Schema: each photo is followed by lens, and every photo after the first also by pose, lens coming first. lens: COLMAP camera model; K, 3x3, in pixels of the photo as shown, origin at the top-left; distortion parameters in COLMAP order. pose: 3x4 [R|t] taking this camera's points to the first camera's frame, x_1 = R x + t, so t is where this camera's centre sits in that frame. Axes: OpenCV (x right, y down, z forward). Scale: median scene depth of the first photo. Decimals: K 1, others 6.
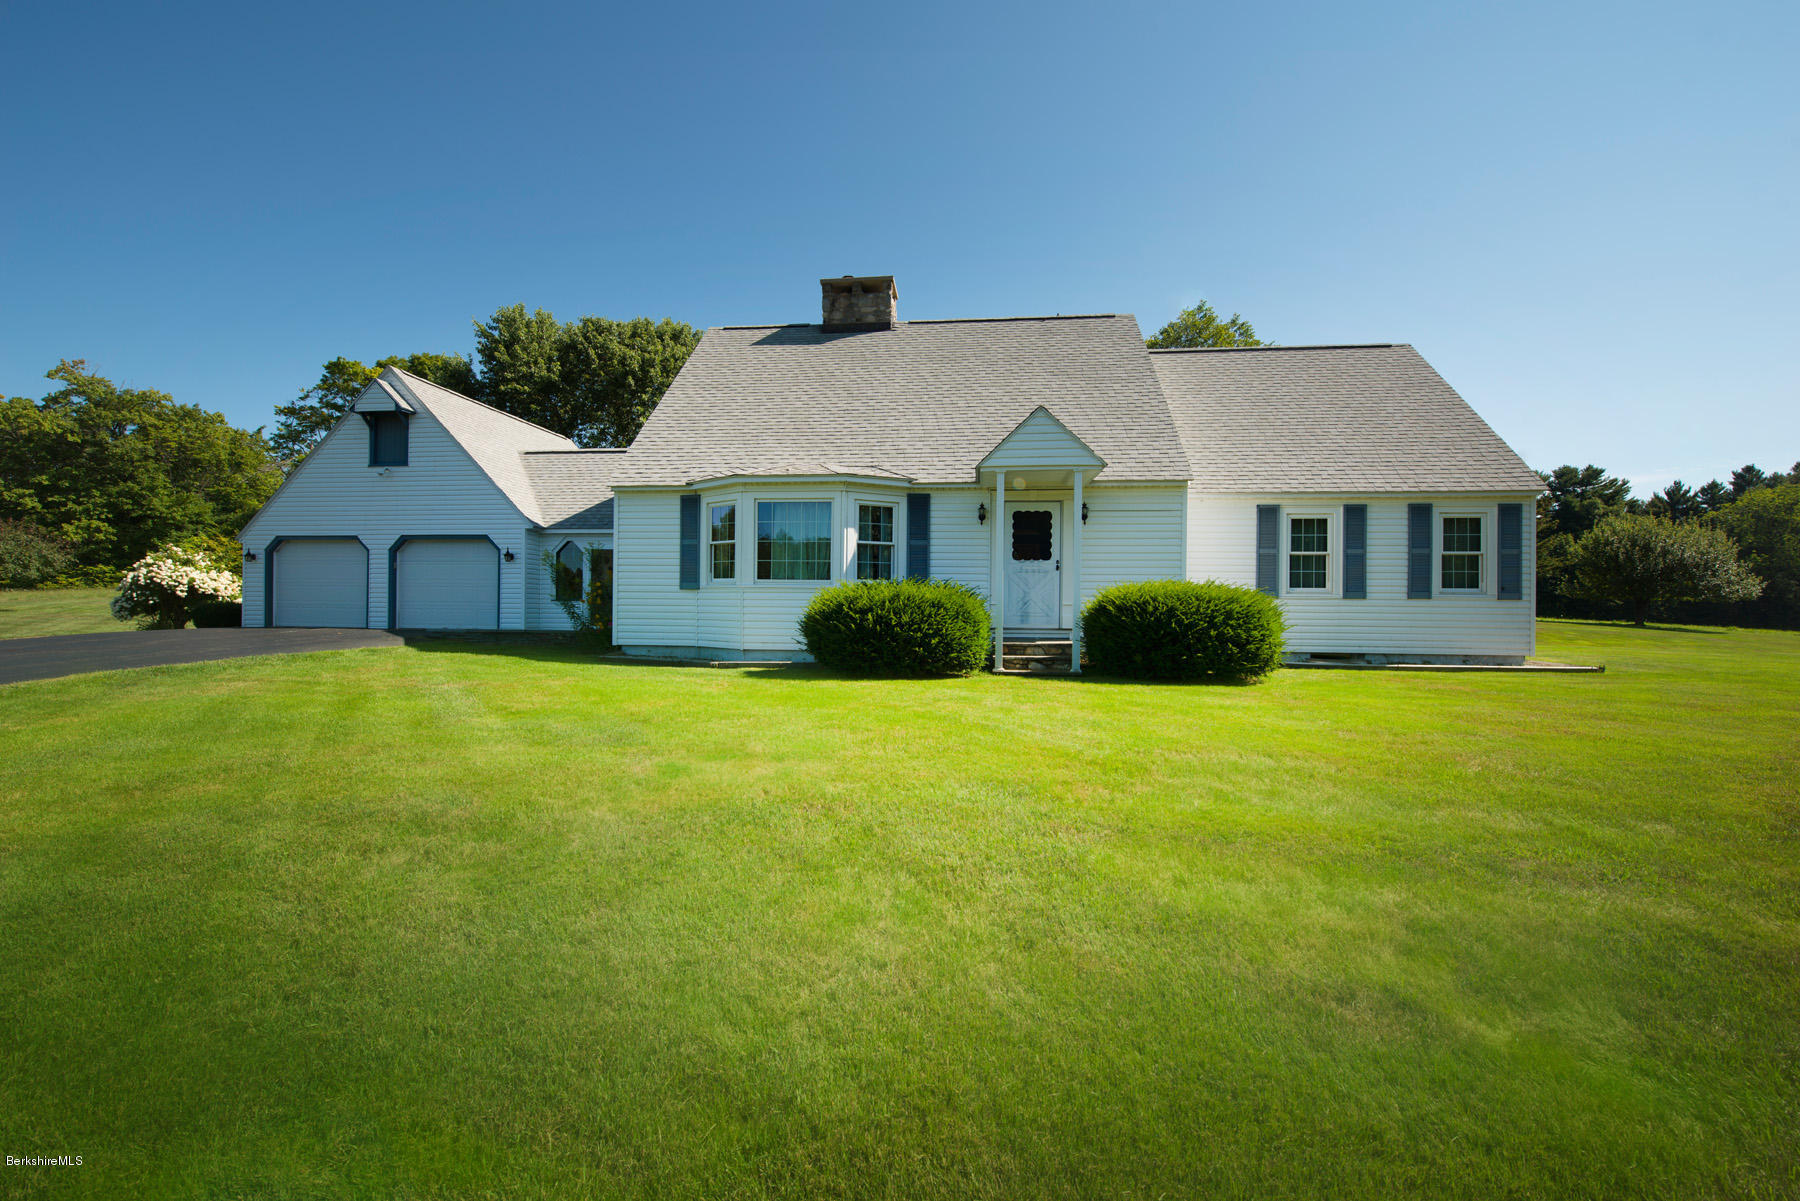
lens RADIAL K [[736.7, 0, 900.0], [0, 736.7, 600.5], [0, 0, 1]] dist [-0.040516, -0.000095]
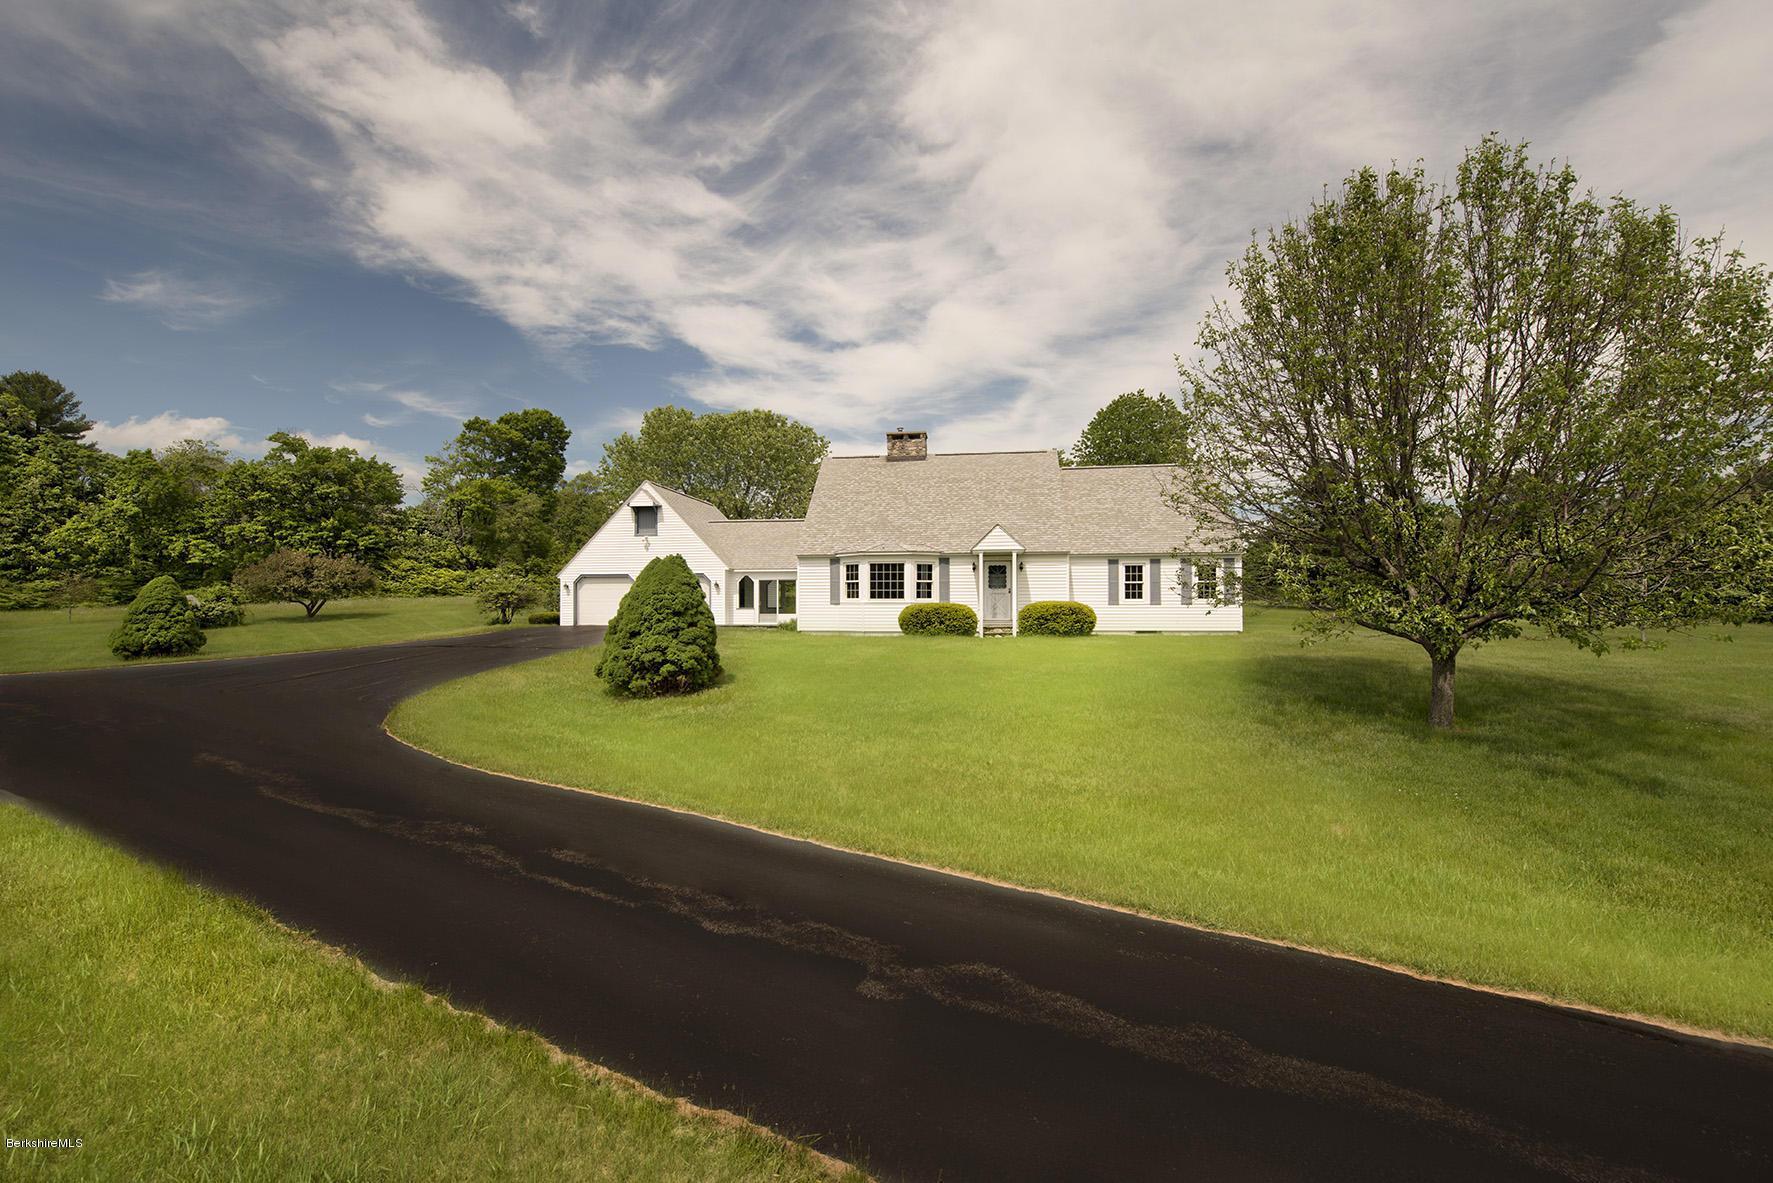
lens RADIAL K [[711.9, 0, 854.6], [0, 711.9, 601.9], [0, 0, 1]] dist [-0.003085, -0.000229]
pose [[0.997238, -0.013956, -0.072950, -0.084260], [0.014276, 0.999891, 0.003867, -0.027654], [0.072888, -0.004898, 0.997328, -1.070214]]
